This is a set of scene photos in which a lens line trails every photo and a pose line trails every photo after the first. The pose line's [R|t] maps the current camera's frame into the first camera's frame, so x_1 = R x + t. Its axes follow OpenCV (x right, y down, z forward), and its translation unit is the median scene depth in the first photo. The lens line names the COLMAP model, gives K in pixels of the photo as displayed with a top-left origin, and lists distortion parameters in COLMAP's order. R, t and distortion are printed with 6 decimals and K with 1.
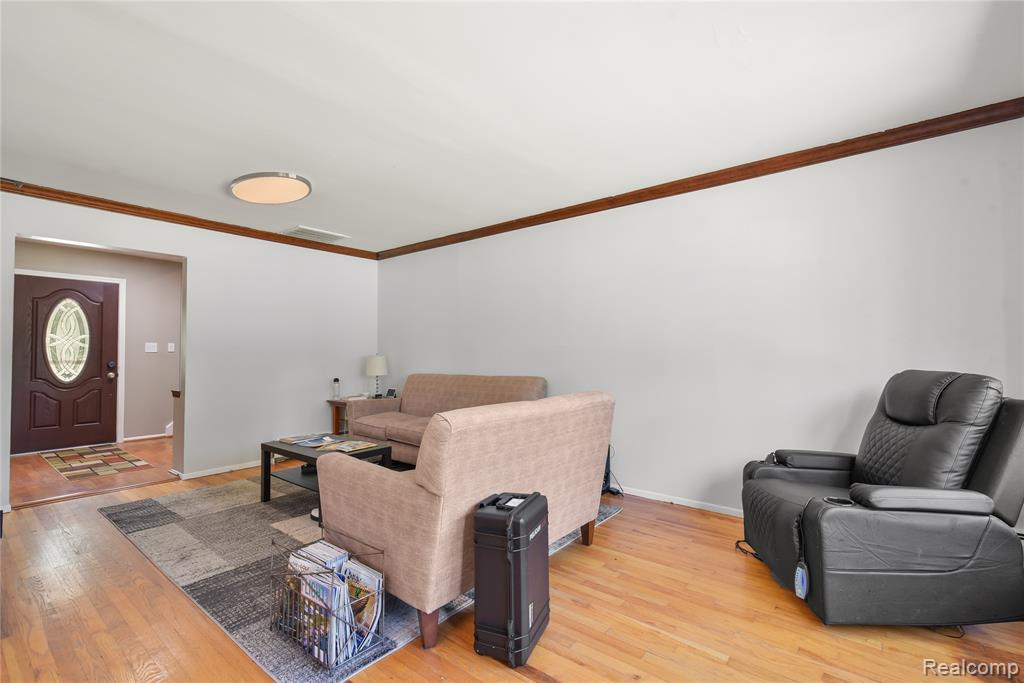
lens RADIAL K [[464.0, 0, 515.1], [0, 464.0, 343.5], [0, 0, 1]] dist [0.010312, -0.000077]
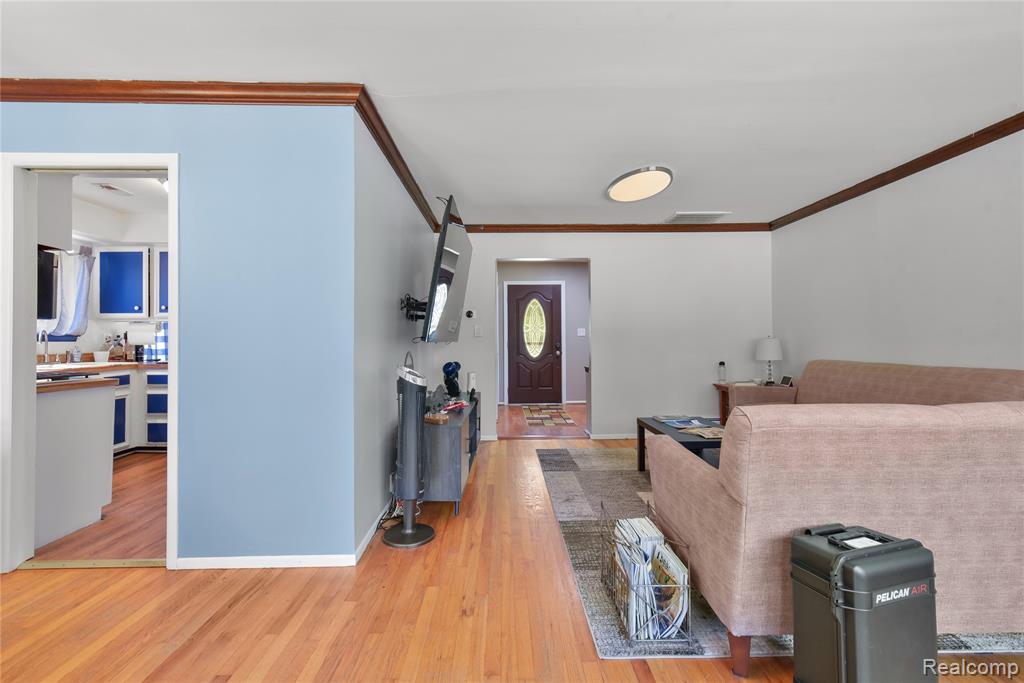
lens RADIAL K [[464.0, 0, 512.8], [0, 464.0, 333.9], [0, 0, 1]] dist [0.010312, -0.000077]
pose [[0.638350, -0.010102, -0.769680, 0.145160], [0.023695, 0.999698, 0.006531, 0.001142], [0.769382, -0.022407, 0.638396, 0.088126]]
